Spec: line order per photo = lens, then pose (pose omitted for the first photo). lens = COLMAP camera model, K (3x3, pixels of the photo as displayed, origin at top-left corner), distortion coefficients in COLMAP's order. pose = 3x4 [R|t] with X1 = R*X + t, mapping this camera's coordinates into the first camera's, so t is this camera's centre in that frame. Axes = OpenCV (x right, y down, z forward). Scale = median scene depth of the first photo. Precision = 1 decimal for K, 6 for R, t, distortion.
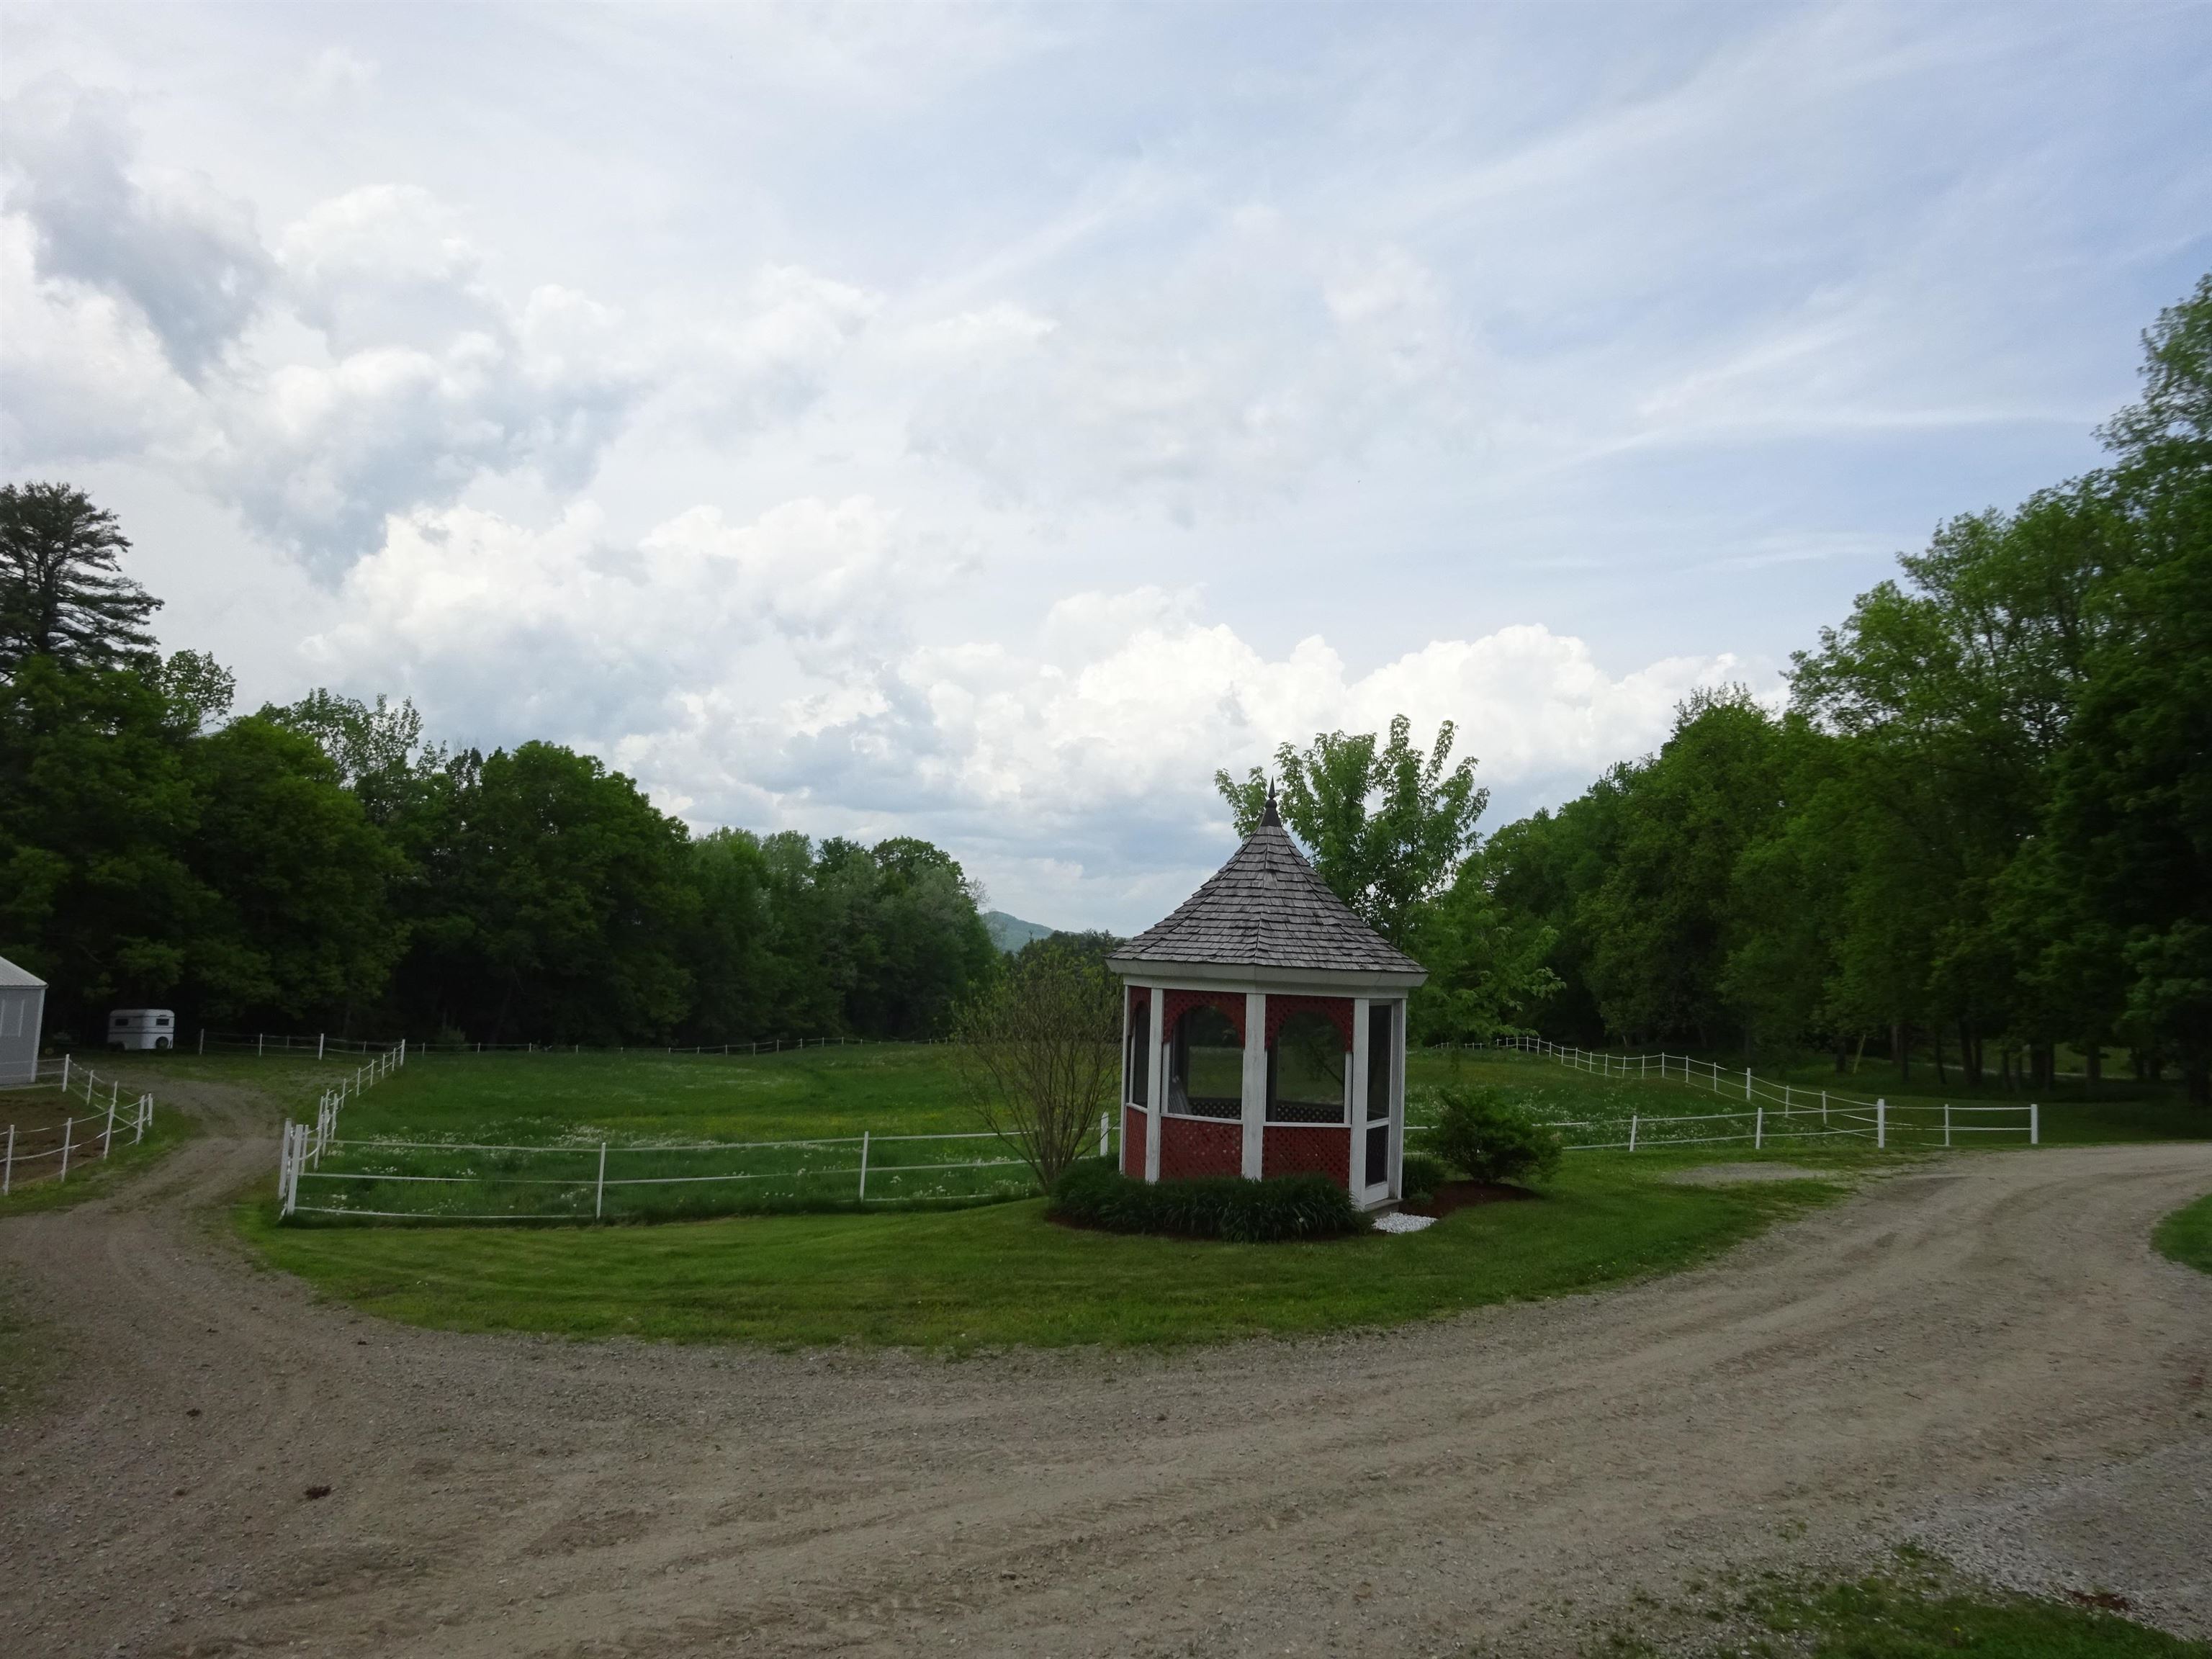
lens RADIAL K [[1595.9, 0, 1118.3], [0, 1595.9, 835.9], [0, 0, 1]] dist [0.001276, -0.014330]
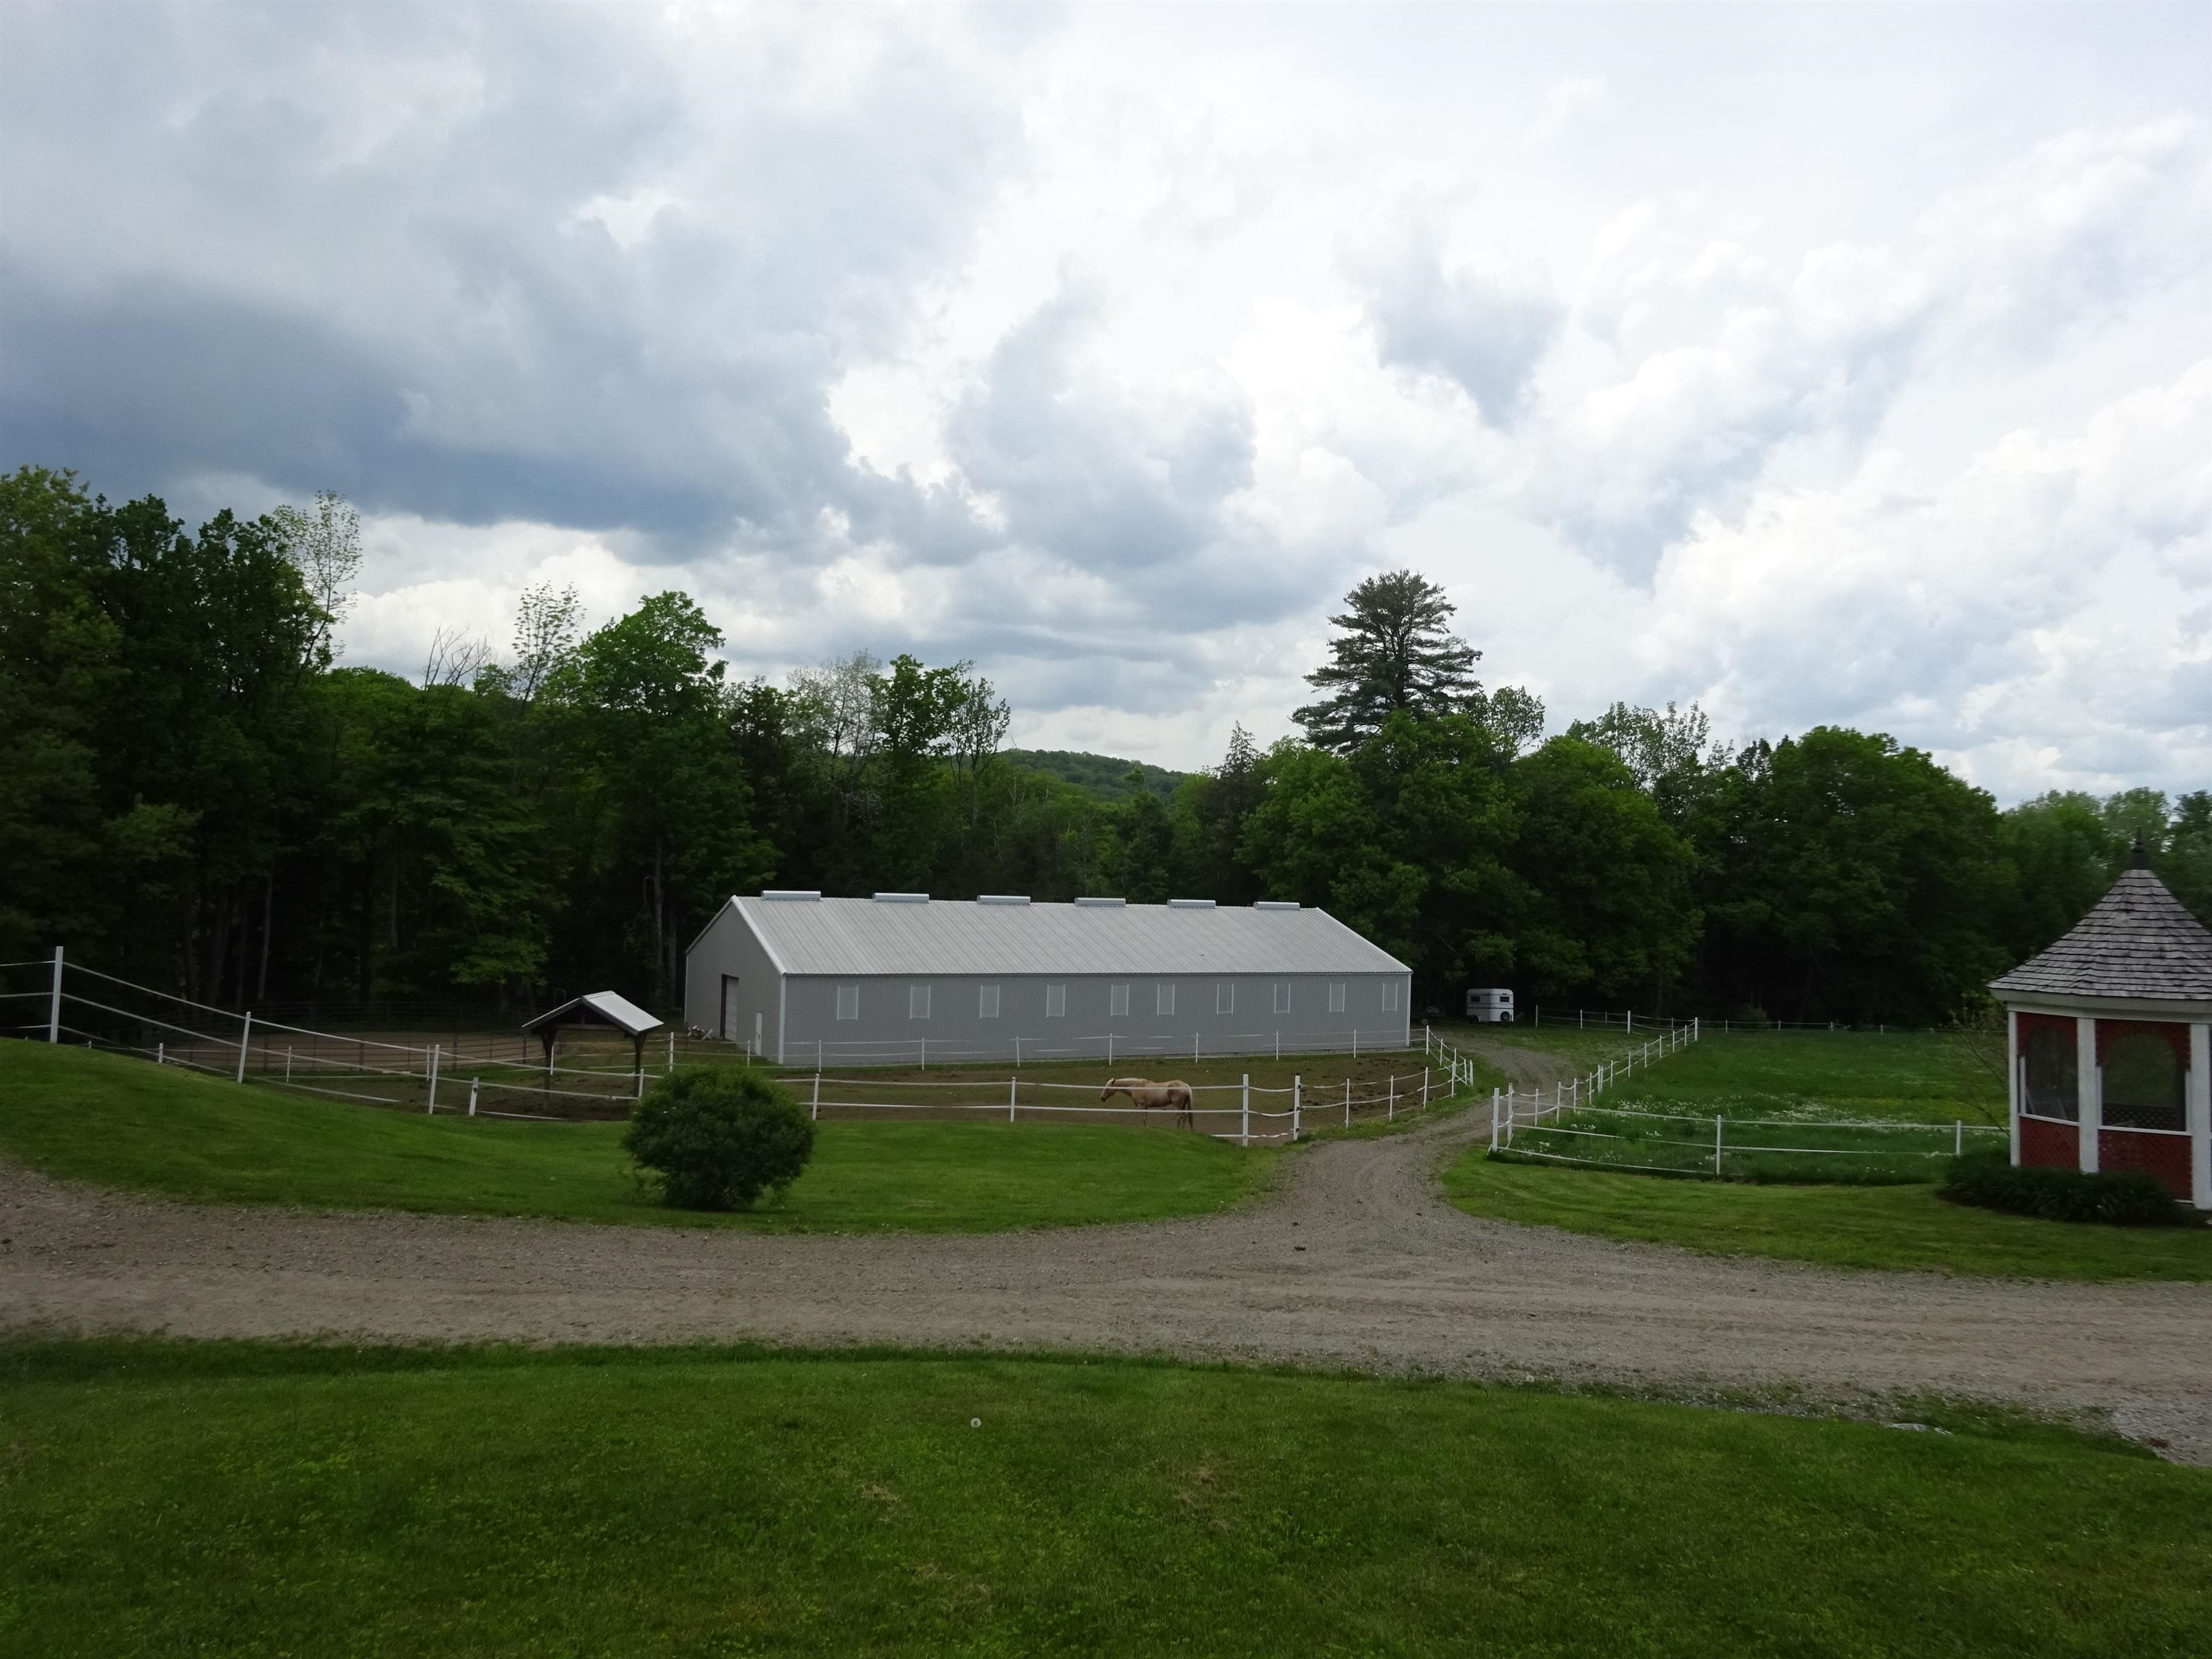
lens RADIAL K [[1595.9, 0, 1108.8], [0, 1595.9, 871.2], [0, 0, 1]] dist [0.001276, -0.014330]
pose [[0.693545, -0.045986, -0.718944, 0.050805], [0.073494, 0.997270, 0.007110, -0.008383], [0.716655, -0.057769, 0.695032, -0.039710]]
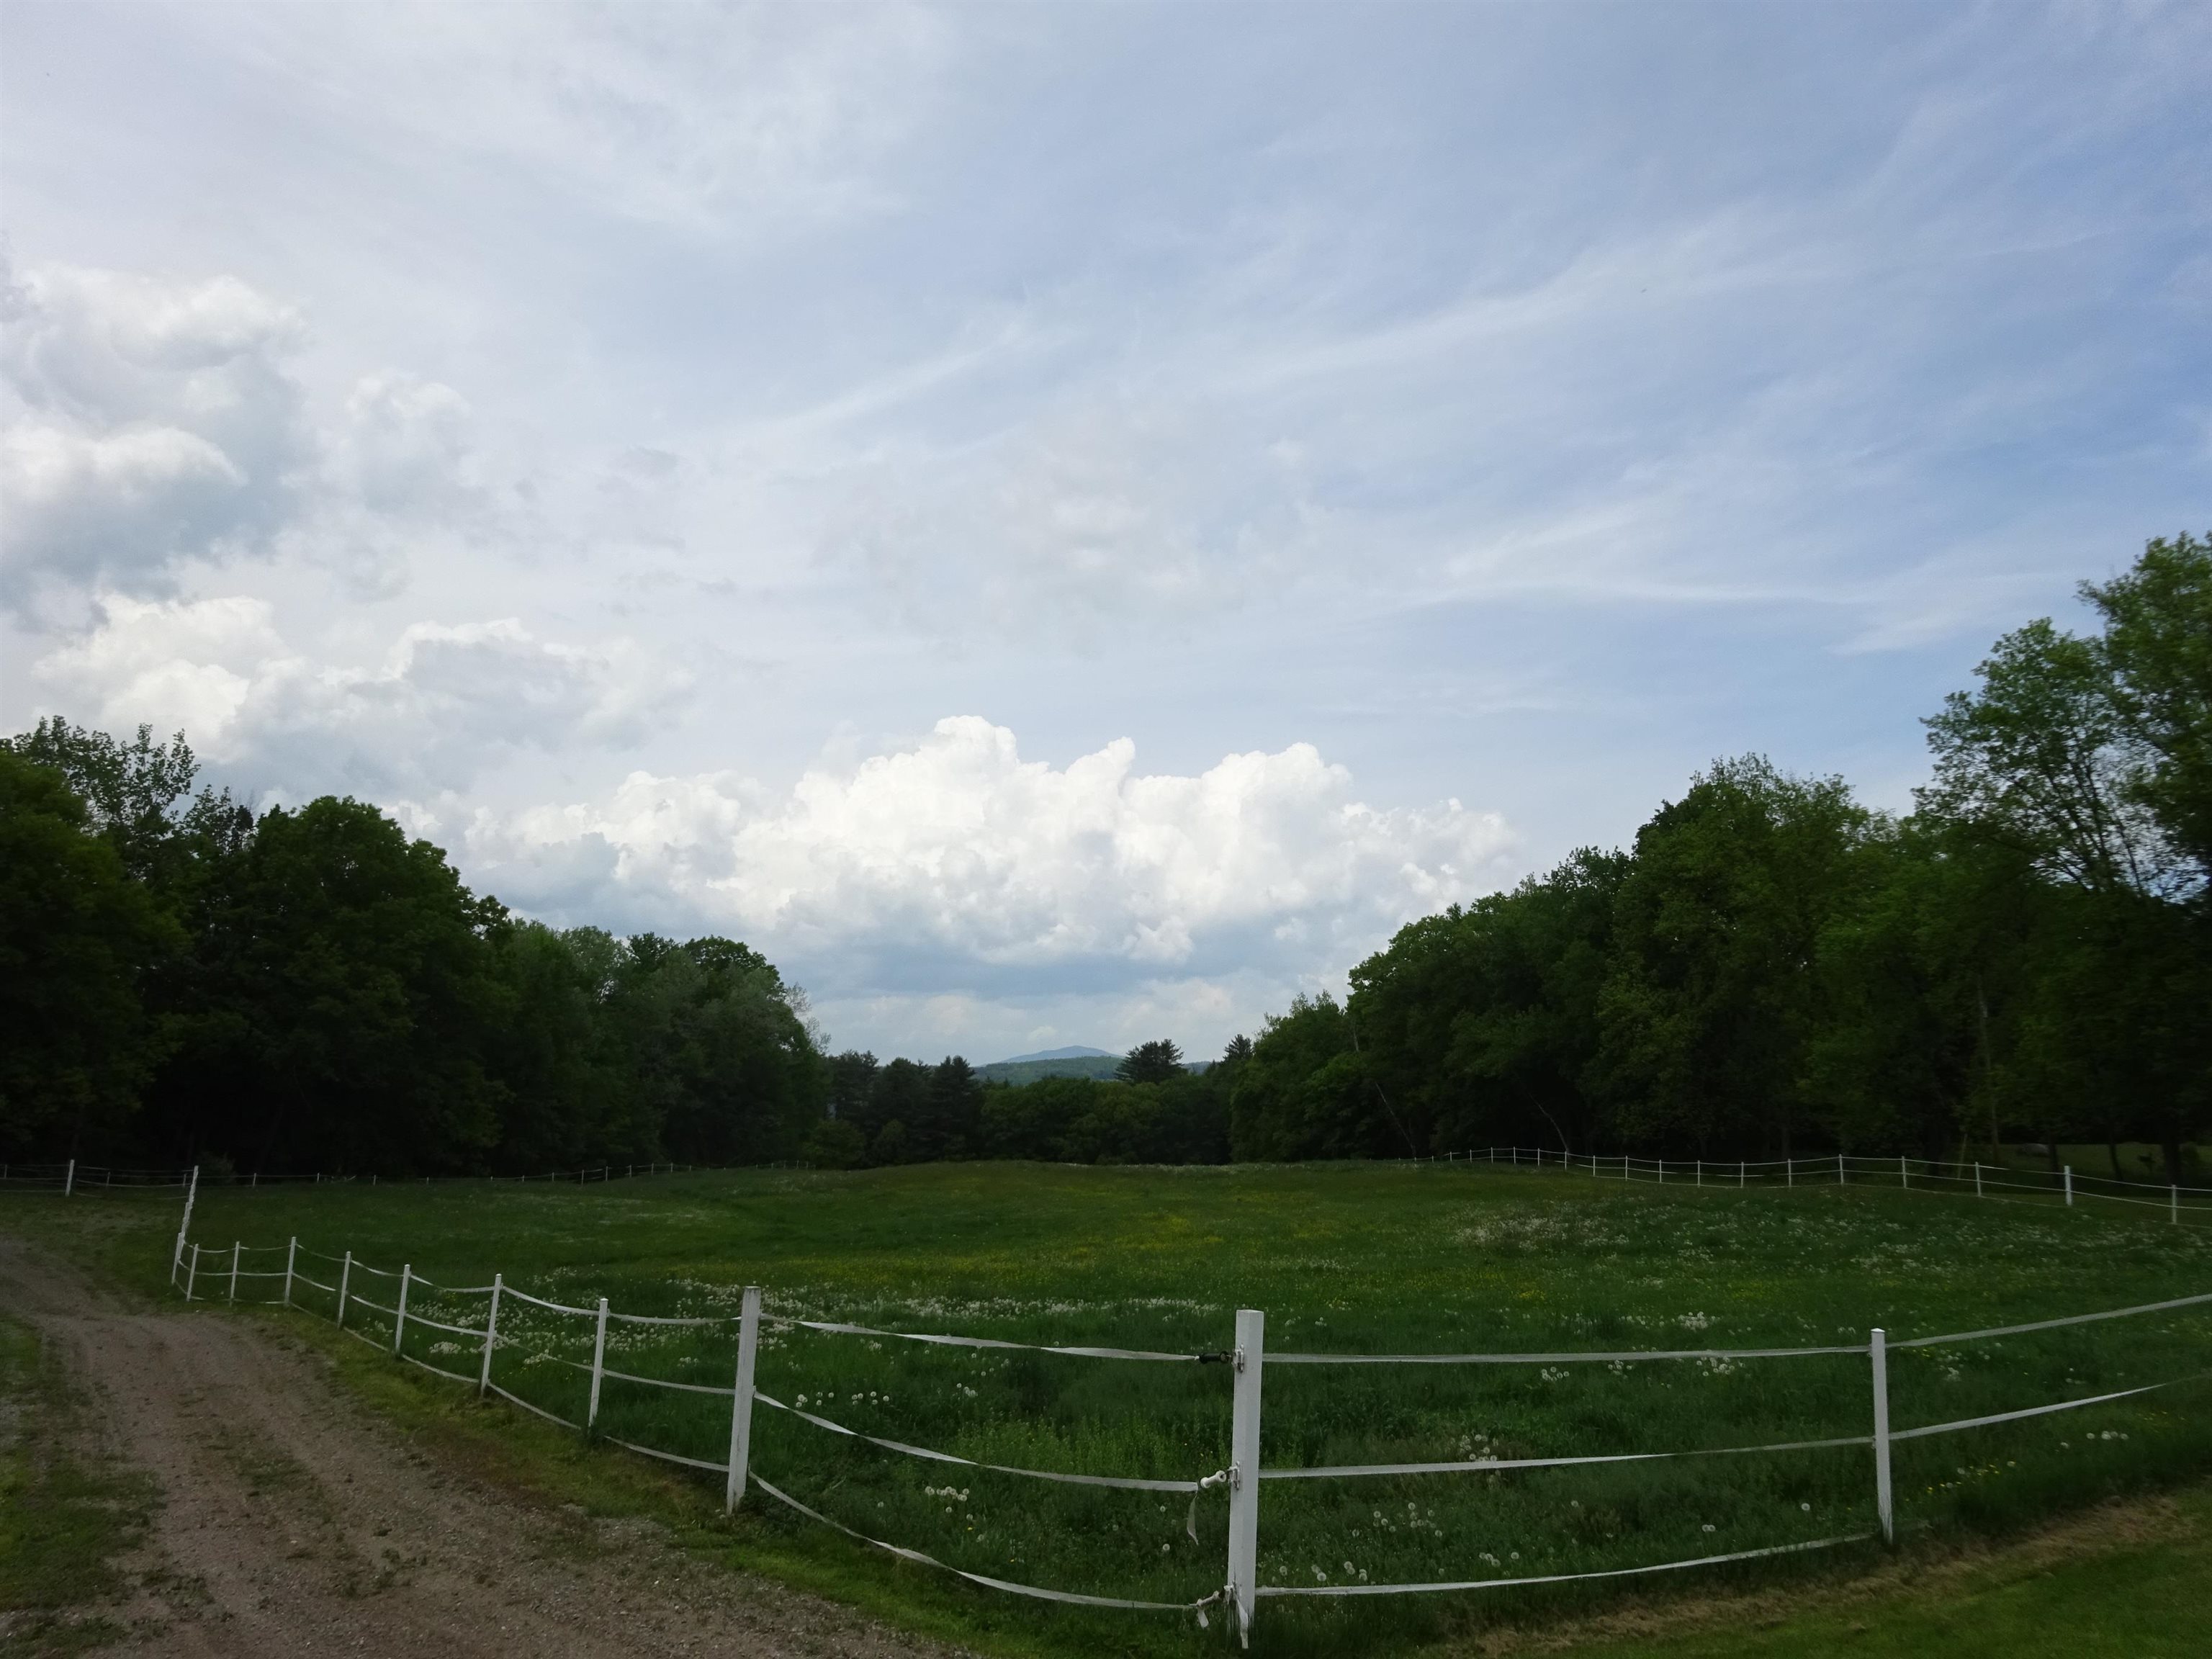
lens RADIAL K [[1595.9, 0, 1108.5], [0, 1595.9, 831.3], [0, 0, 1]] dist [0.001276, -0.014330]
pose [[0.985526, 0.019835, 0.168358, -0.121579], [-0.006198, 0.996683, -0.081144, 0.023377], [-0.169409, 0.078927, 0.982380, 0.150872]]
